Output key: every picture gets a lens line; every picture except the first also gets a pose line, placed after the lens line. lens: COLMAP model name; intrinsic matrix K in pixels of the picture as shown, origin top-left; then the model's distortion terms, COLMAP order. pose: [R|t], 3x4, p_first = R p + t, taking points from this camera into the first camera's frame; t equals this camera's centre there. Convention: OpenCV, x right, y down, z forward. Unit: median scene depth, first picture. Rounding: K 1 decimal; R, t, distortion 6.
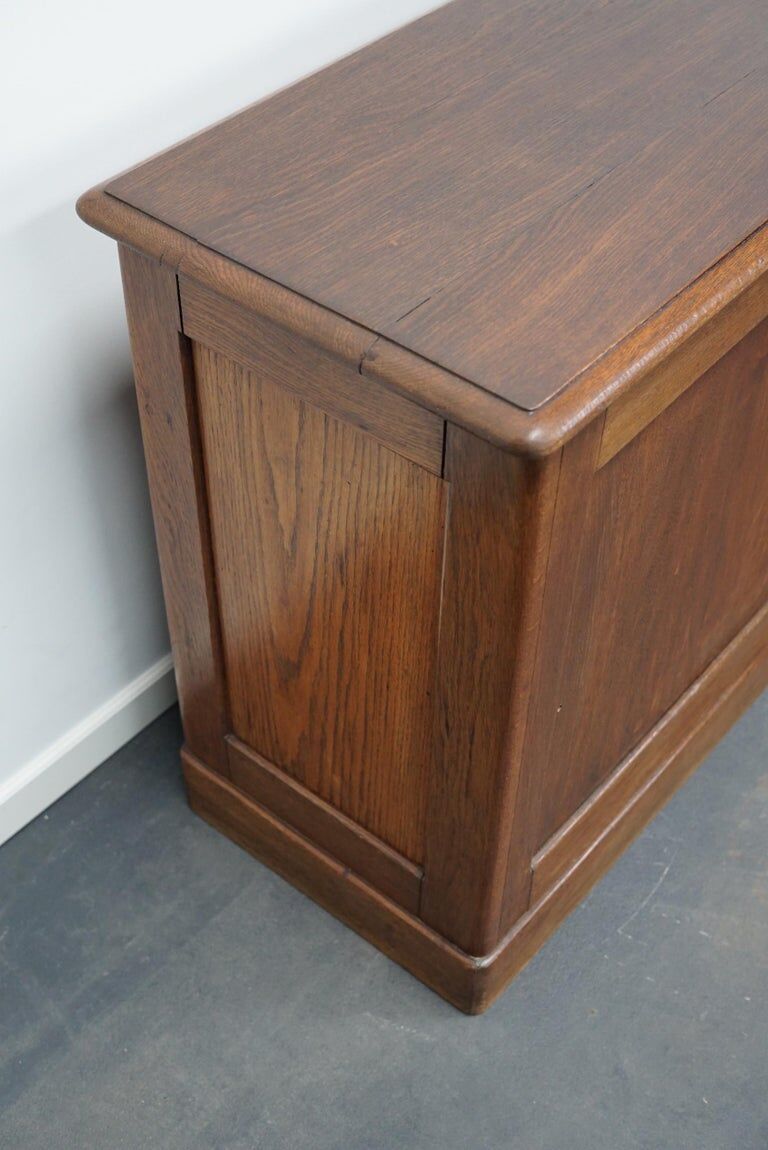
lens RADIAL K [[1493.4, 0, 384.0], [0, 1493.4, 575.0], [0, 0, 1]] dist [-0.148041, 0.319936]
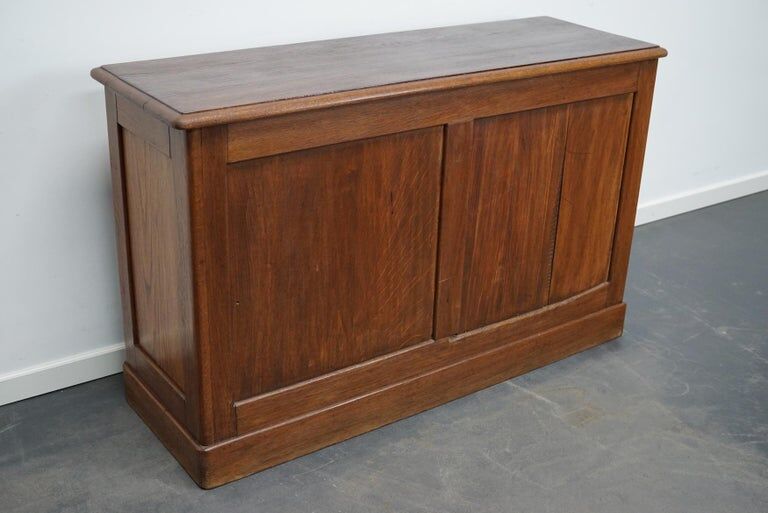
lens RADIAL K [[997.3, 0, 384.0], [0, 997.3, 256.5], [0, 0, 1]] dist [-0.148041, 0.319936]
pose [[0.967563, 0.120651, -0.221957, 0.712671], [-0.196005, 0.912822, -0.358243, 0.565307], [0.159385, 0.390127, 0.906861, -0.388744]]
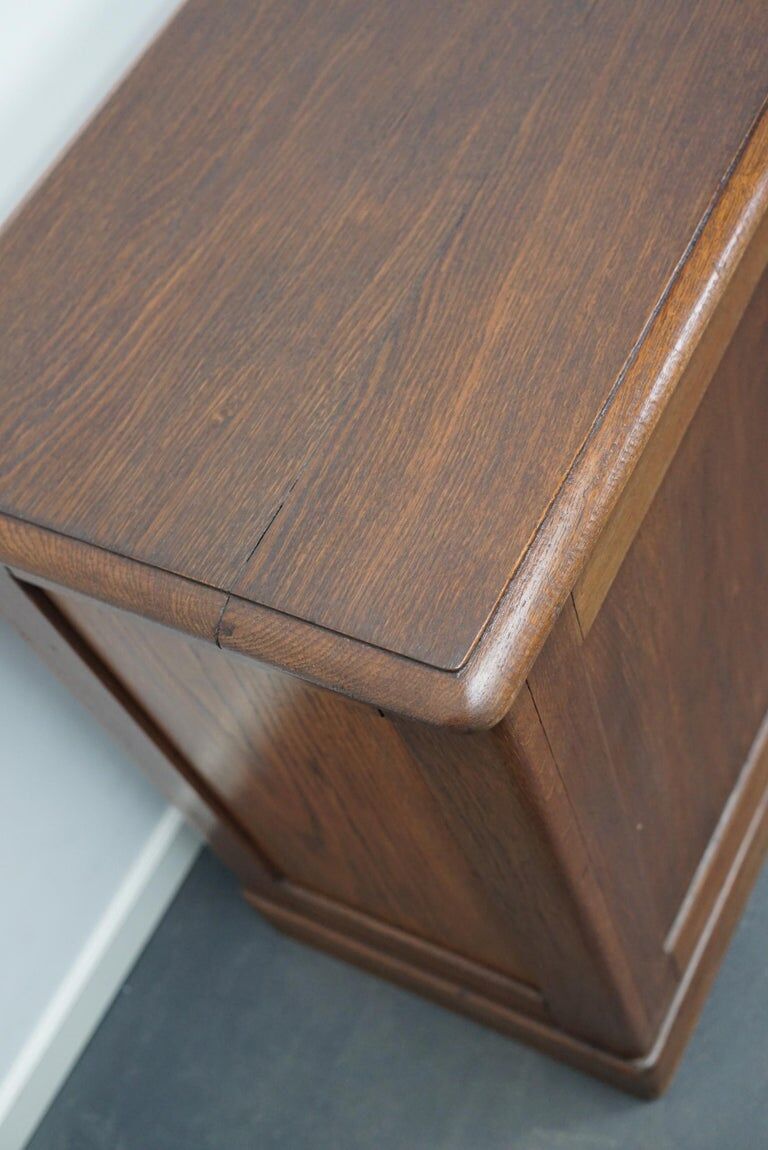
lens RADIAL K [[1493.4, 0, 384.0], [0, 1493.4, 575.0], [0, 0, 1]] dist [-0.148041, 0.319936]
pose [[0.945853, -0.307391, -0.104276, 0.121376], [0.320498, 0.935297, 0.150002, -0.212839], [0.051419, -0.175300, 0.983171, 0.258122]]
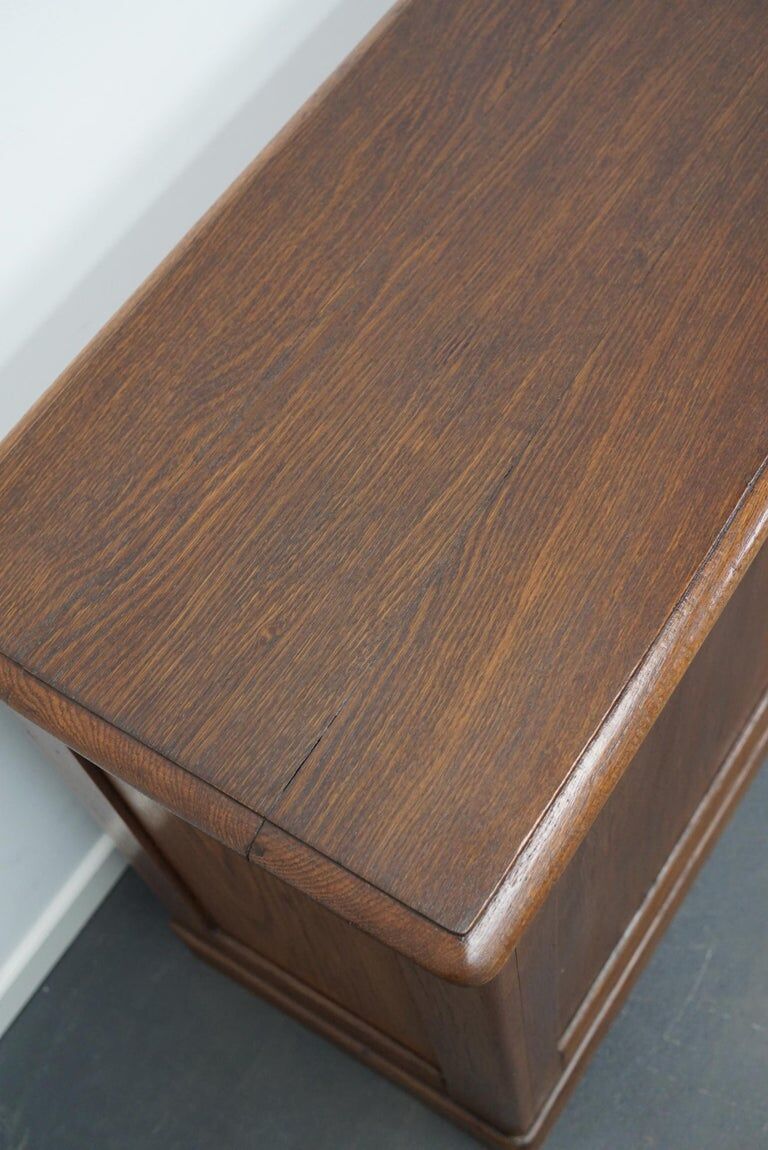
lens RADIAL K [[1493.4, 0, 384.0], [0, 1493.4, 575.0], [0, 0, 1]] dist [-0.148041, 0.319936]
pose [[0.985943, -0.160133, -0.047693, 0.099785], [0.166937, 0.956073, 0.240950, -0.392144], [0.007014, -0.245524, 0.969365, 0.223437]]
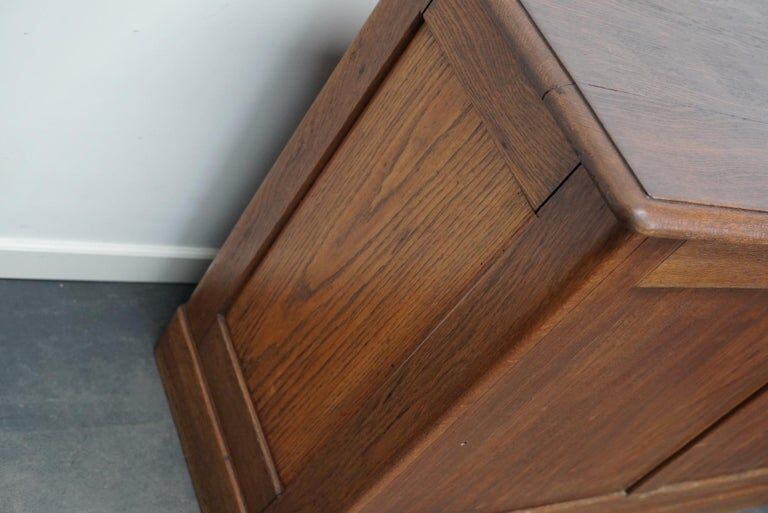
lens RADIAL K [[997.3, 0, 384.0], [0, 997.3, 256.5], [0, 0, 1]] dist [-0.148041, 0.319936]
pose [[0.788016, 0.615649, -0.002688, -0.030512], [-0.609236, 0.779164, -0.147430, 0.141267], [-0.088671, 0.117814, 0.989069, 0.184761]]
